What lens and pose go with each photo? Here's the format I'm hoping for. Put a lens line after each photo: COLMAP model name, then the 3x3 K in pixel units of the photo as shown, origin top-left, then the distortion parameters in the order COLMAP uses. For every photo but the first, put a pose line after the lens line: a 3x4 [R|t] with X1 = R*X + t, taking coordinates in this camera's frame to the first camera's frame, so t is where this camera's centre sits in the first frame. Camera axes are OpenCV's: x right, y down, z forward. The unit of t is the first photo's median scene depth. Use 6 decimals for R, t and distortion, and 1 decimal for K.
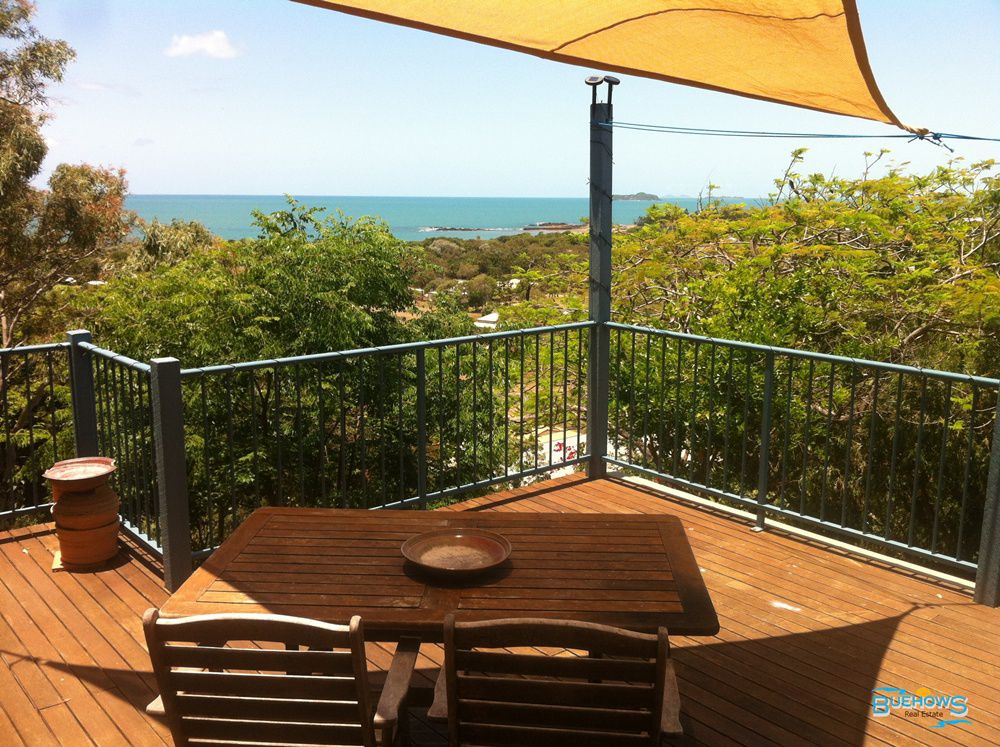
lens RADIAL K [[931.9, 0, 500.0], [0, 931.9, 373.5], [0, 0, 1]] dist [0.011304, -0.002601]
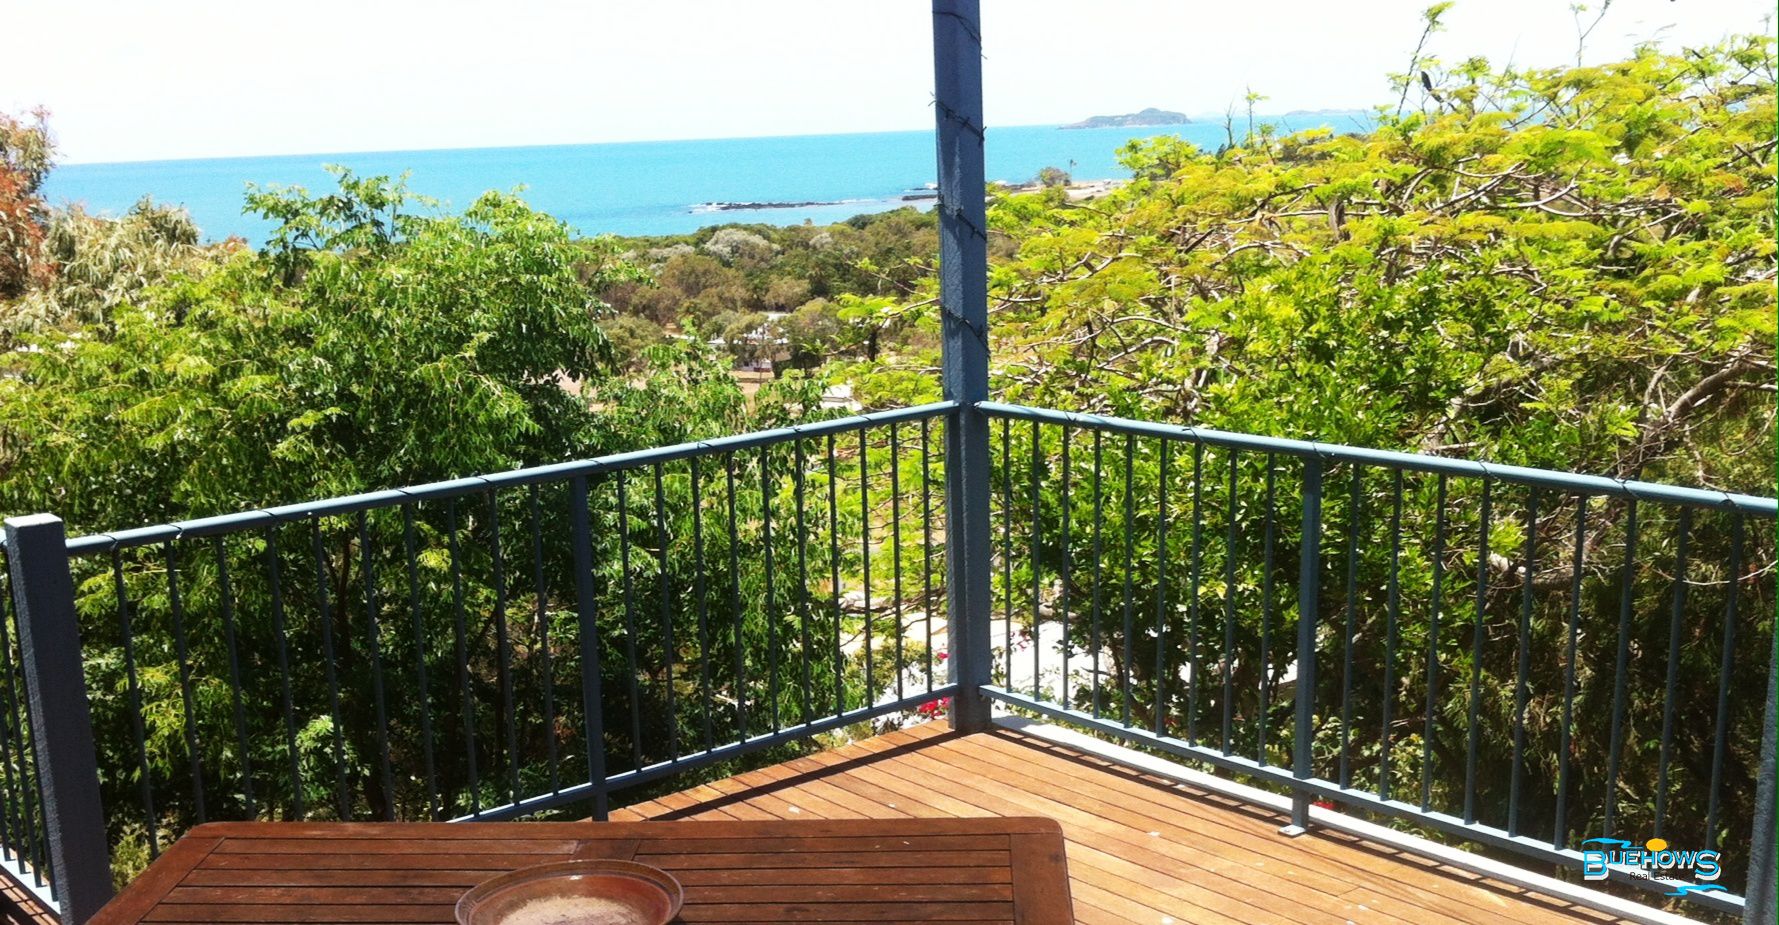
lens RADIAL K [[1900.2, 0, 886.4], [0, 1900.2, 651.3], [0, 0, 1]] dist [0.005646, -0.003287]
pose [[0.998278, -0.031215, -0.049668, 0.098681], [0.035241, 0.995980, 0.082354, -0.009337], [0.046898, -0.083963, 0.995365, 0.027512]]
